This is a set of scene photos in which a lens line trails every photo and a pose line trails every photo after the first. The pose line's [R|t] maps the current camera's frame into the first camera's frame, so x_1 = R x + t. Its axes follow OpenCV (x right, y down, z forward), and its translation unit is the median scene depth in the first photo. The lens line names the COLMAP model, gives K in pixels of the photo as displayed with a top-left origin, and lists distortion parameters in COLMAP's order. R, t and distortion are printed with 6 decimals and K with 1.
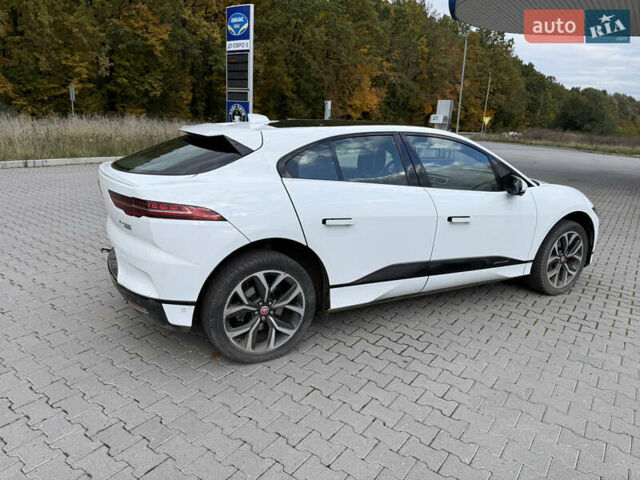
lens RADIAL K [[457.5, 0, 320.0], [0, 457.5, 240.0], [0, 0, 1]] dist [0.048155, -0.086873]
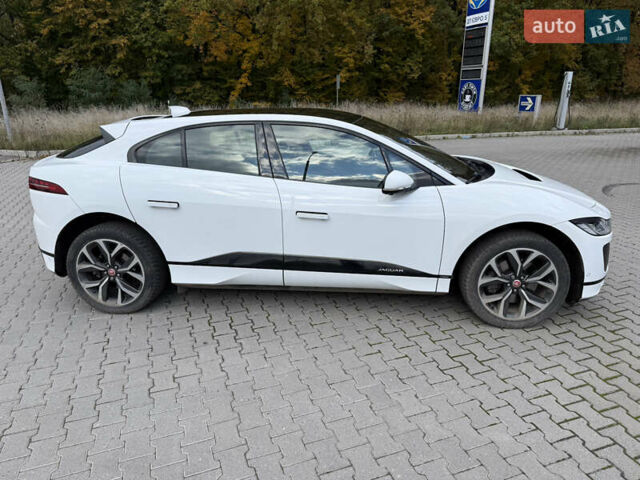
lens RADIAL K [[454.8, 0, 317.5], [0, 454.8, 236.5], [0, 0, 1]] dist [0.050765, -0.069423]
pose [[0.827394, 0.120361, -0.548574, 0.118128], [-0.101279, 0.992729, 0.065055, -0.008904], [0.552415, 0.001733, 0.833567, 0.034835]]
